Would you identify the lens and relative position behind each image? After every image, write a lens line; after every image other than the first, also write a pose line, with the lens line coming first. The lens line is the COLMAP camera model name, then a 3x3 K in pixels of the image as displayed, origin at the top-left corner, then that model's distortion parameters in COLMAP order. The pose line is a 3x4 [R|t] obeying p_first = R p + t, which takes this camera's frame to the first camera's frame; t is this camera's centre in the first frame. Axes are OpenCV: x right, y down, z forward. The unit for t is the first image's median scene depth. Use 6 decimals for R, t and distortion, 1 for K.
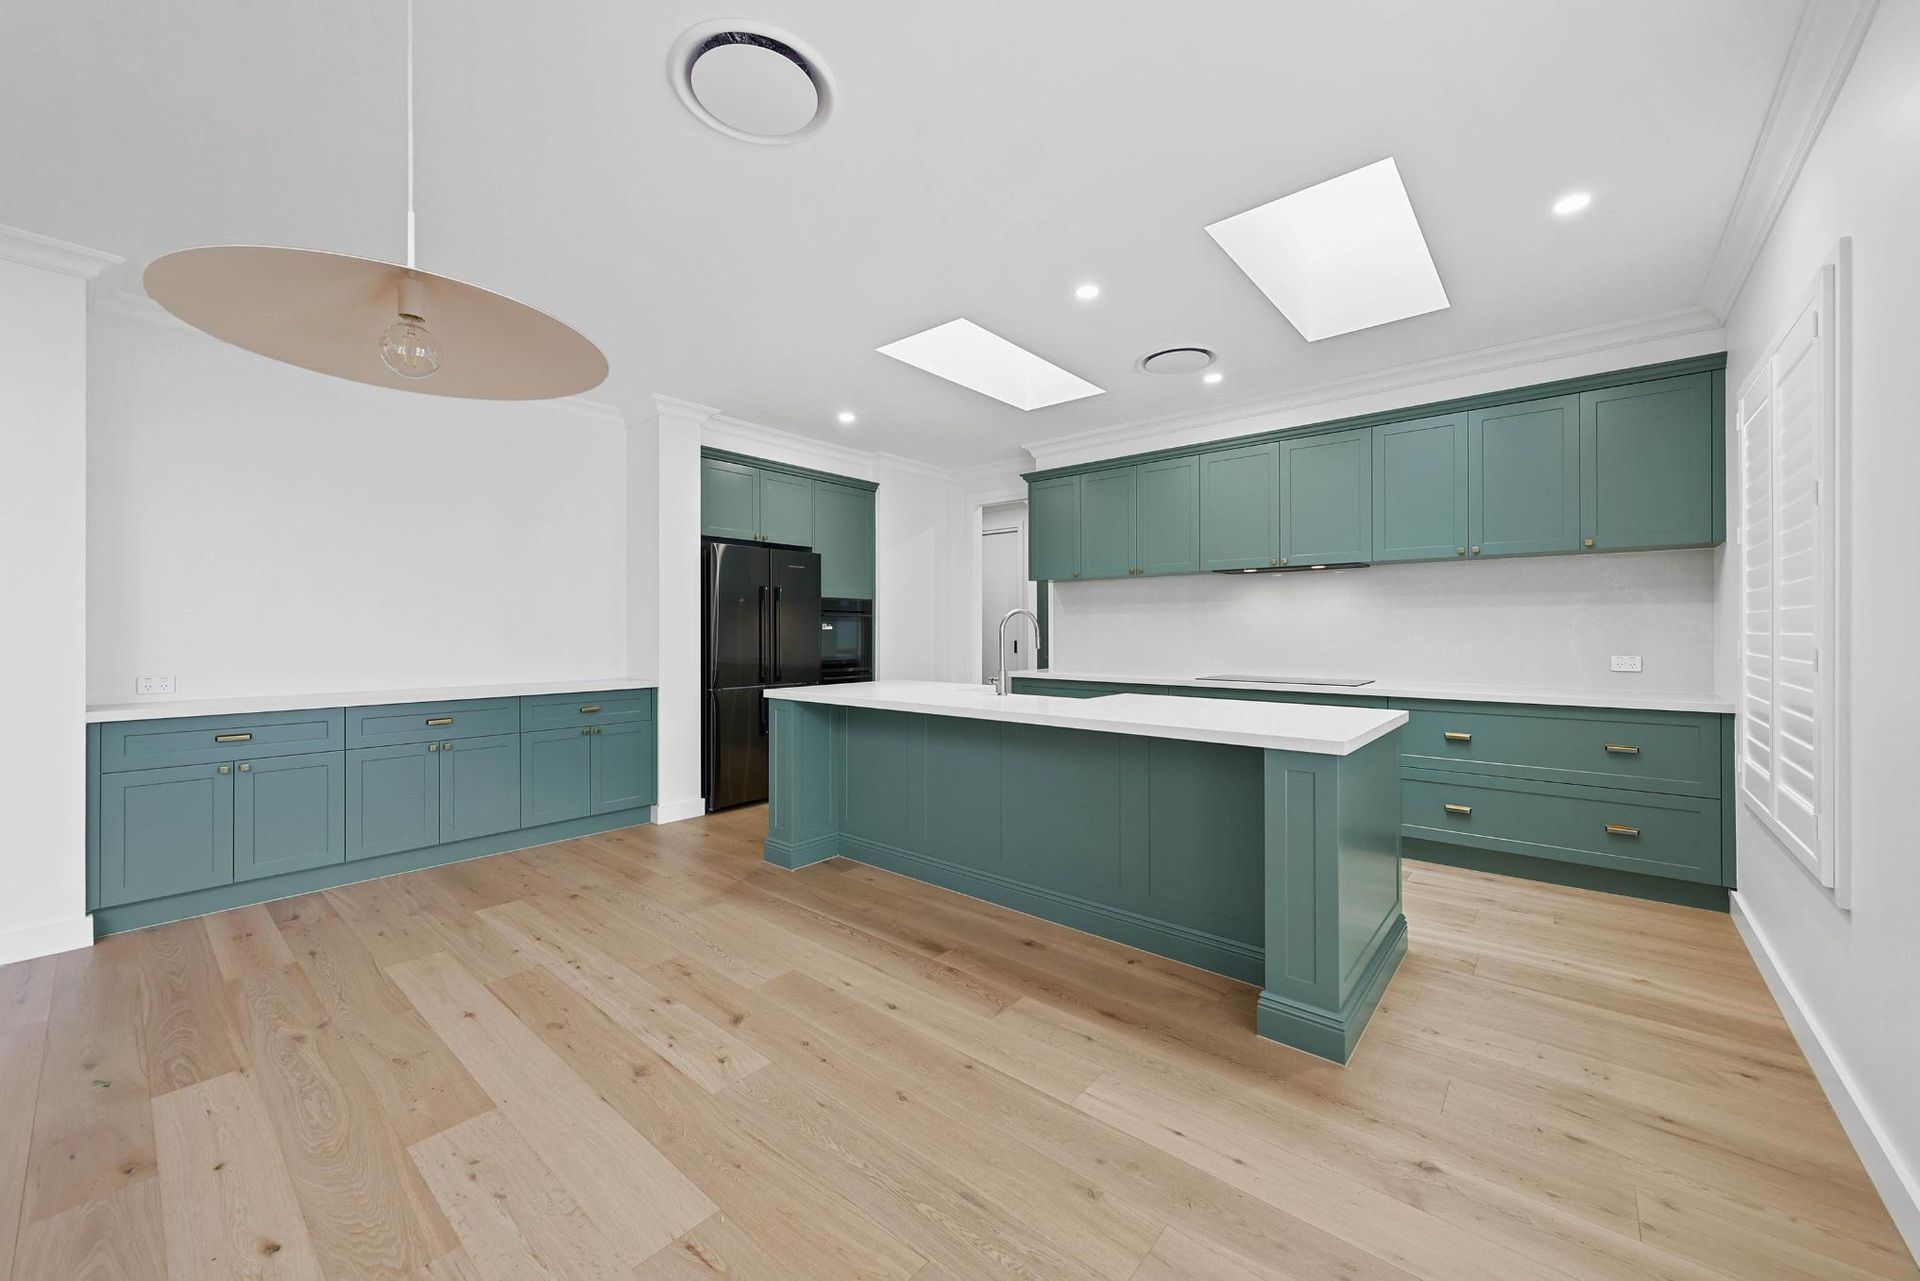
lens RADIAL K [[726.0, 0, 958.1], [0, 726.0, 627.4], [0, 0, 1]] dist [-0.000396, 0.000626]
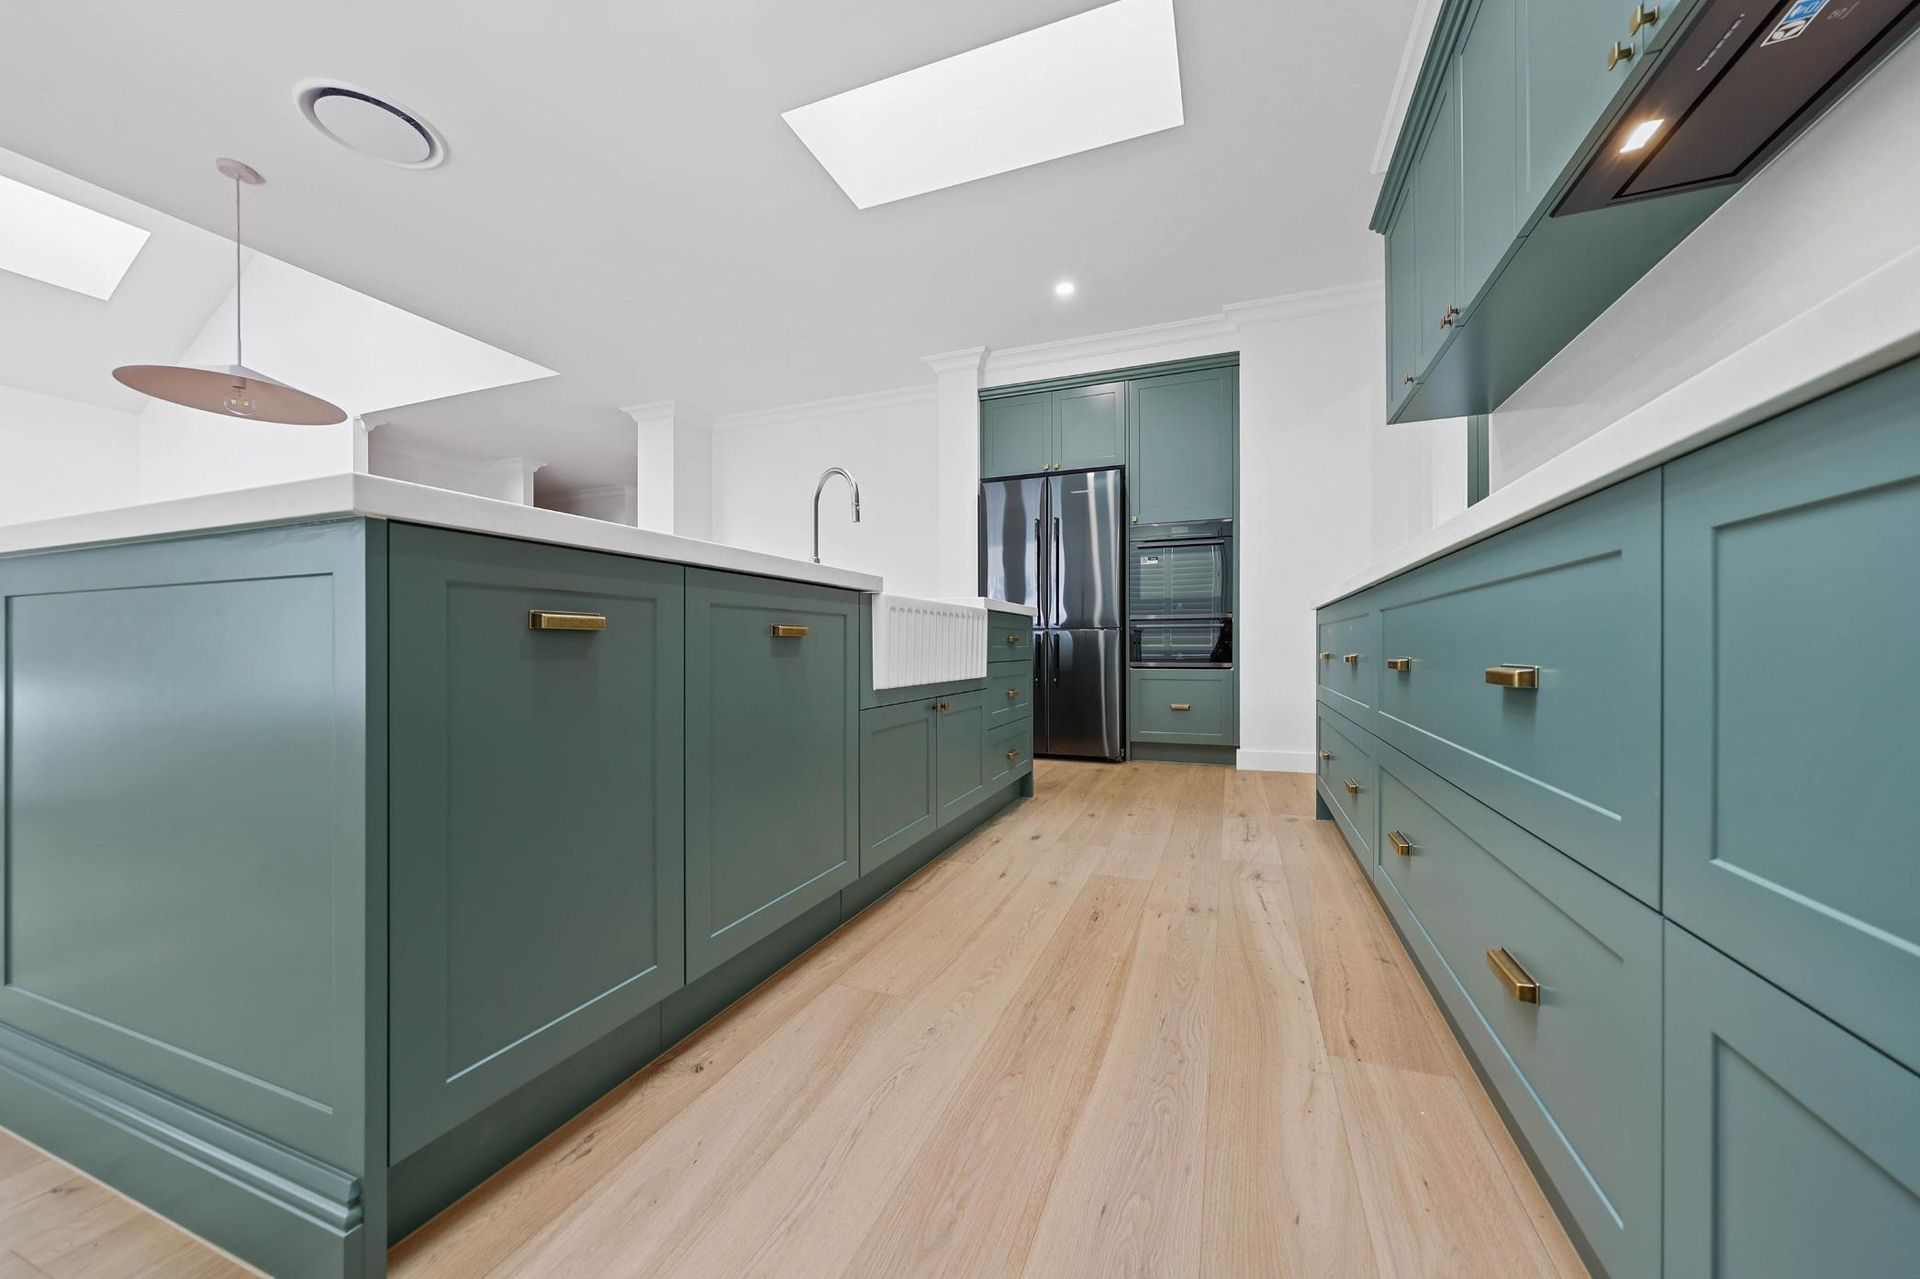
lens RADIAL K [[692.2, 0, 964.9], [0, 692.2, 651.3], [0, 0, 1]] dist [0.000465, 0.000121]
pose [[0.330755, 0.004735, -0.943705, 0.754110], [0.007063, 0.999947, 0.007493, 0.146267], [0.943690, -0.009143, 0.330704, 0.909285]]
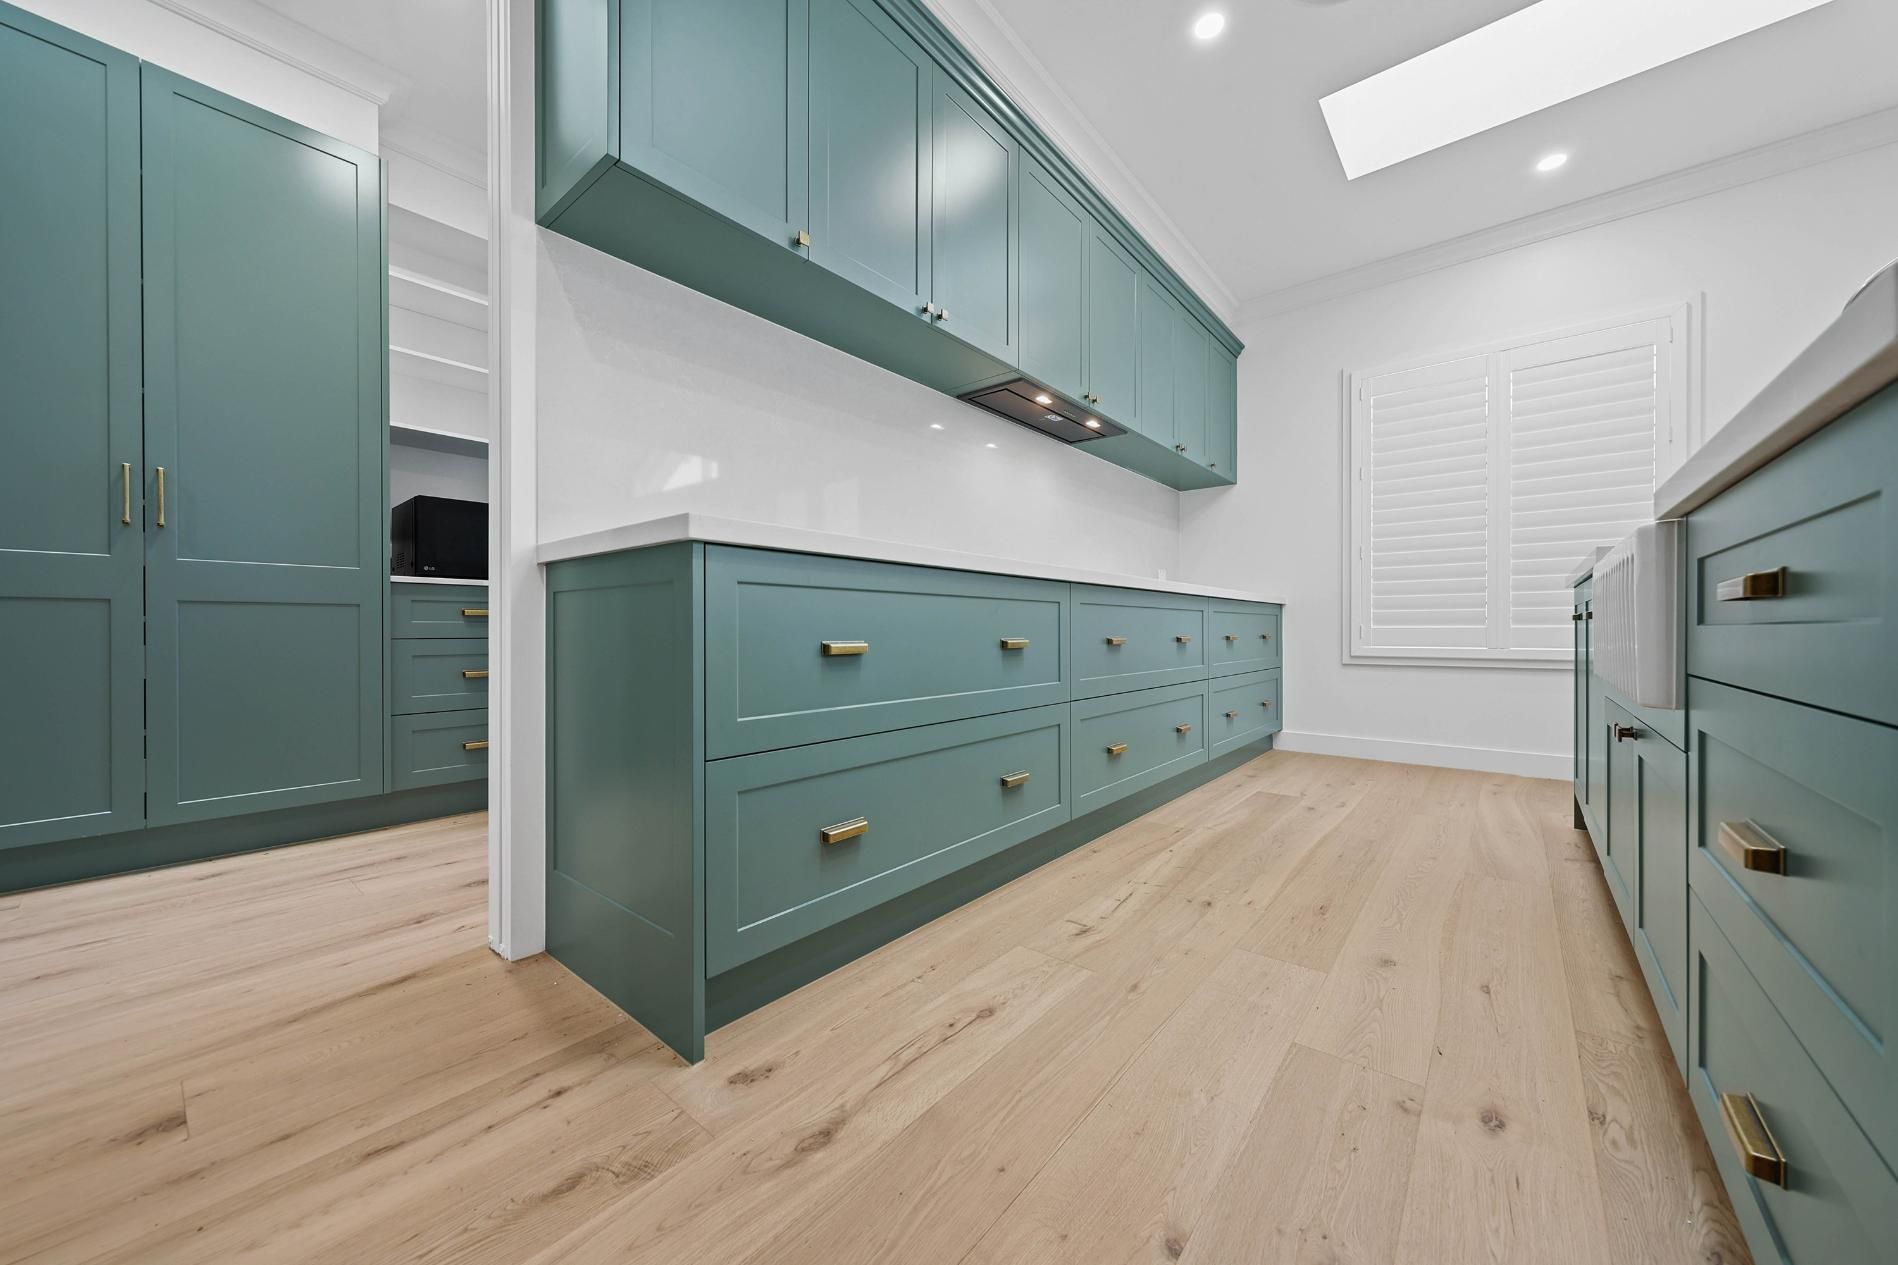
lens RADIAL K [[671.1, 0, 949.3], [0, 671.1, 631.1], [0, 0, 1]] dist [-0.000397, 0.000052]
pose [[-0.011025, -0.002204, 0.999937, -0.195535], [-0.002179, 0.999995, 0.002180, 0.147912], [-0.999937, -0.002155, -0.011030, 1.454033]]
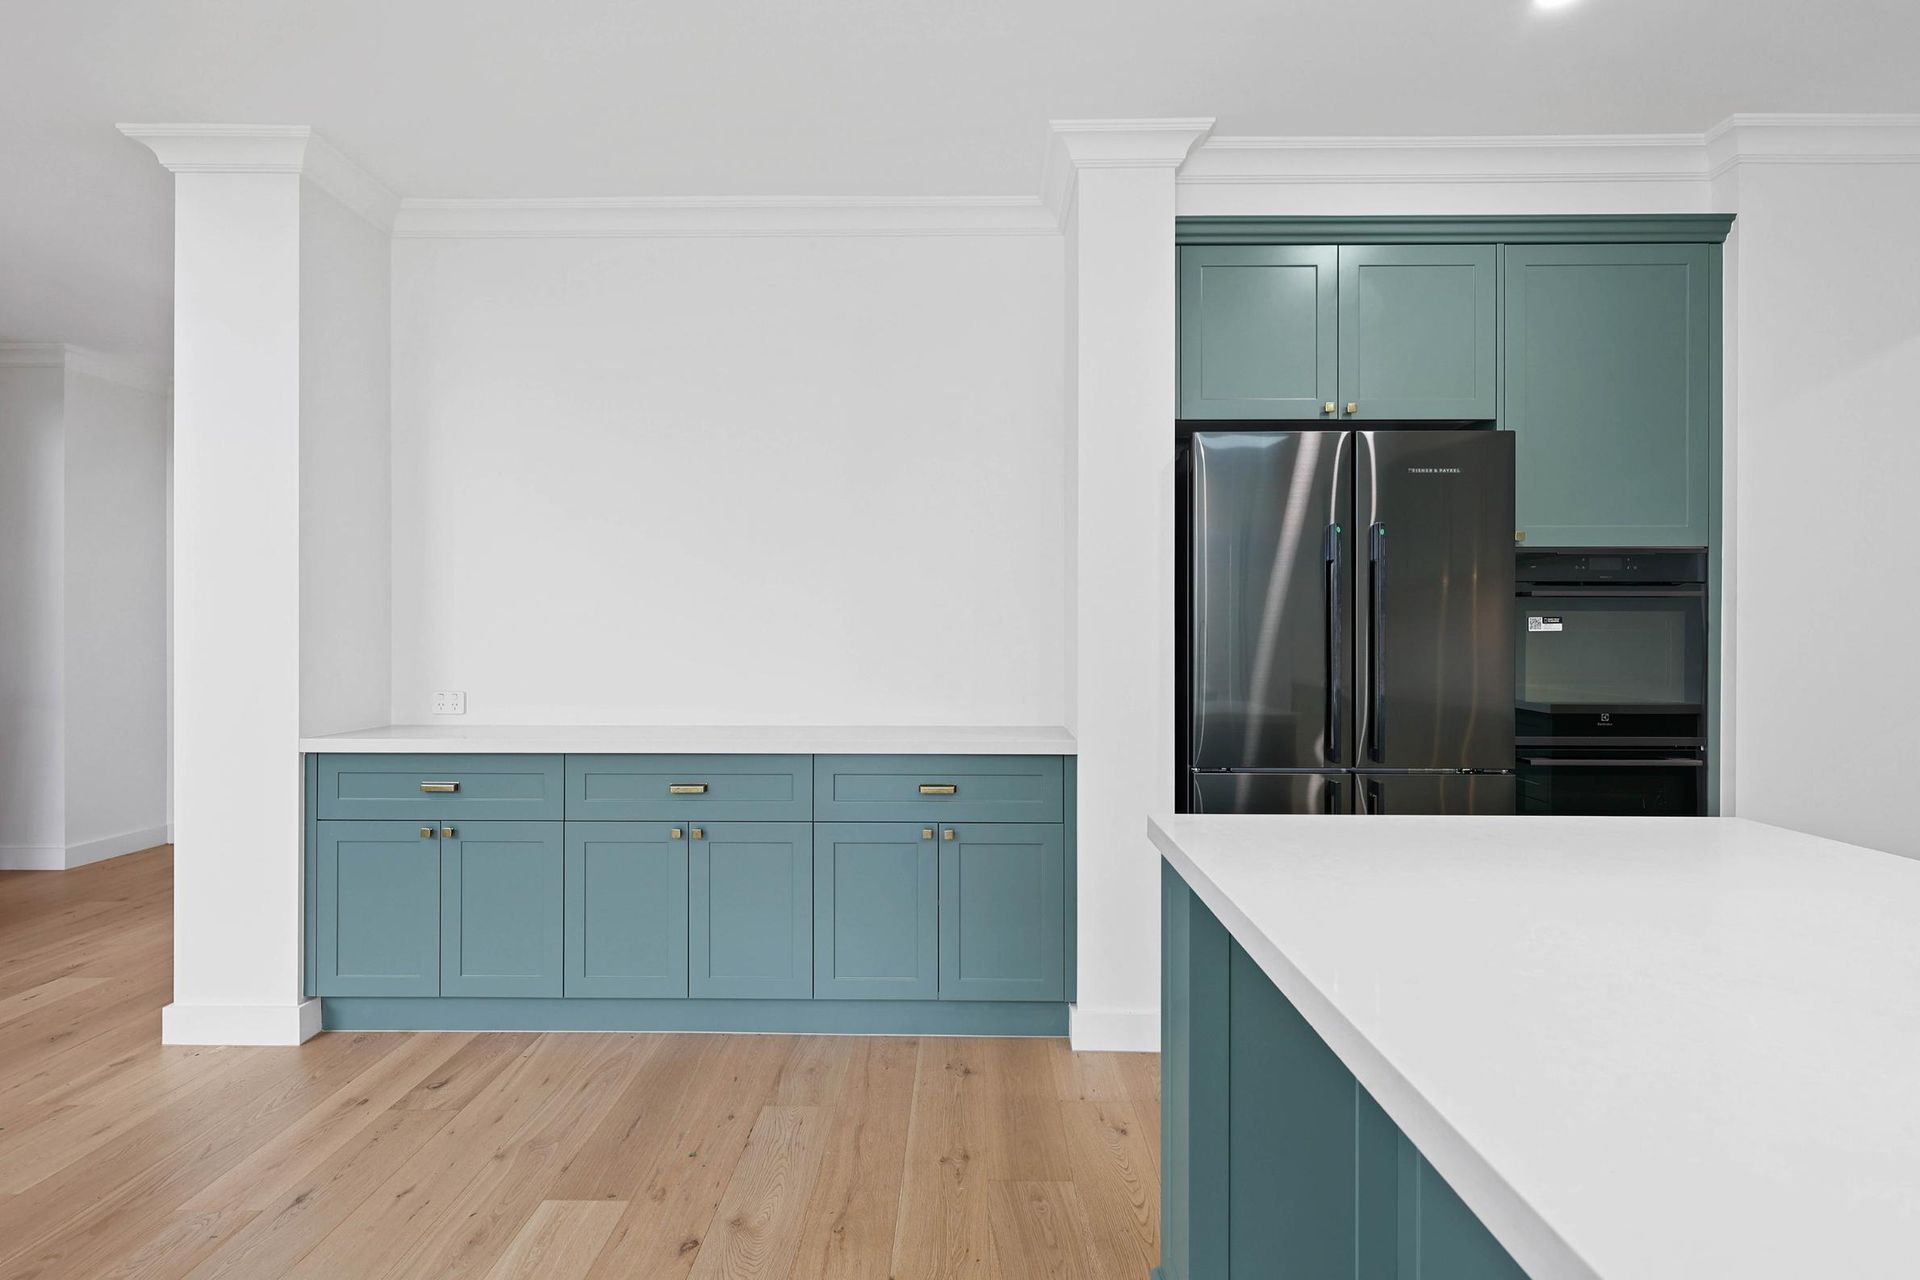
lens RADIAL K [[930.3, 0, 951.9], [0, 930.3, 638.6], [0, 0, 1]] dist [0.002161, 0.001069]
pose [[0.637239, 0.001490, -0.770665, -0.003973], [0.000735, 0.999997, 0.002541, 0.008059], [0.770666, -0.002185, 0.637235, 0.731000]]
